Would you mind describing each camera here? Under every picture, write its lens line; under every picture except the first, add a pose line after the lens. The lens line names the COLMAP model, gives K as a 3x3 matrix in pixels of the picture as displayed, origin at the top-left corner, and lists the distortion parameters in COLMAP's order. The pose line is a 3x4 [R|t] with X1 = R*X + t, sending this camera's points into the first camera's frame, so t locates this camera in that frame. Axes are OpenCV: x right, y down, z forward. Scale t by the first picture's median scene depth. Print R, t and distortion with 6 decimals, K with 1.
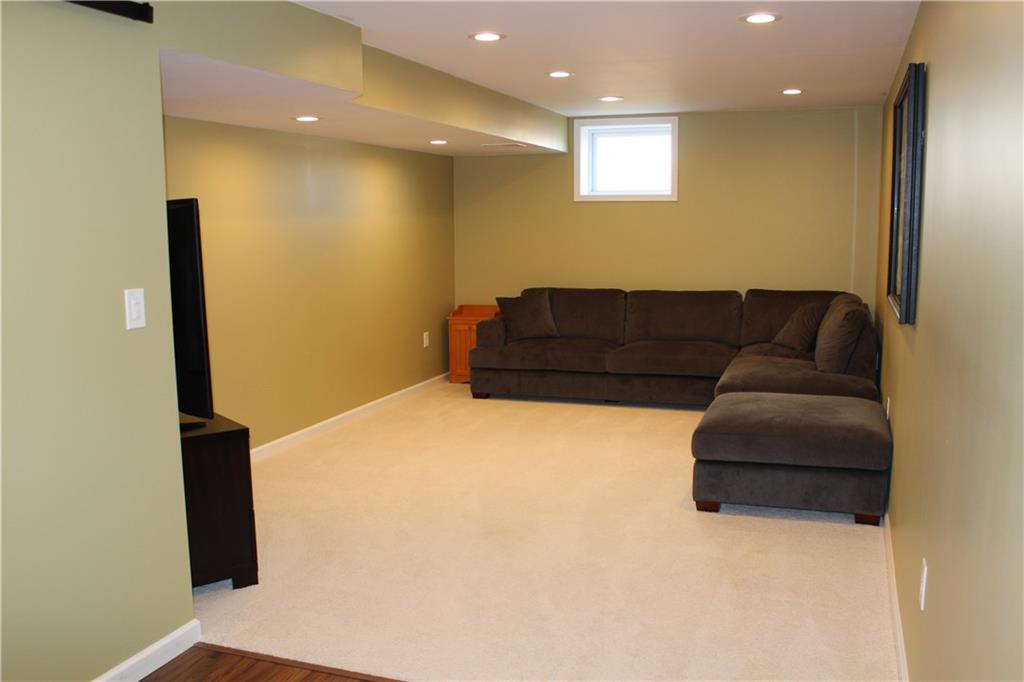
lens RADIAL K [[852.8, 0, 512.0], [0, 852.8, 341.0], [0, 0, 1]] dist [-0.168755, 0.142504]
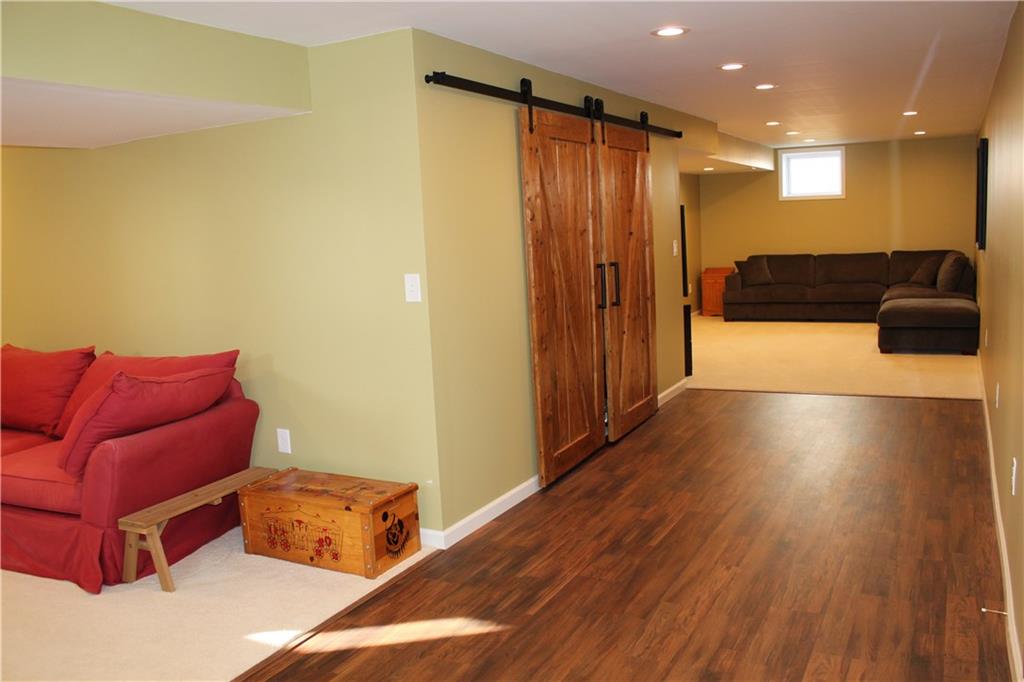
lens RADIAL K [[852.8, 0, 512.0], [0, 852.8, 341.0], [0, 0, 1]] dist [-0.168755, 0.142504]
pose [[0.992678, -0.022313, -0.118713, -0.259197], [0.022452, 0.999748, -0.000166, 0.094407], [0.118687, -0.002501, 0.992929, -0.663856]]
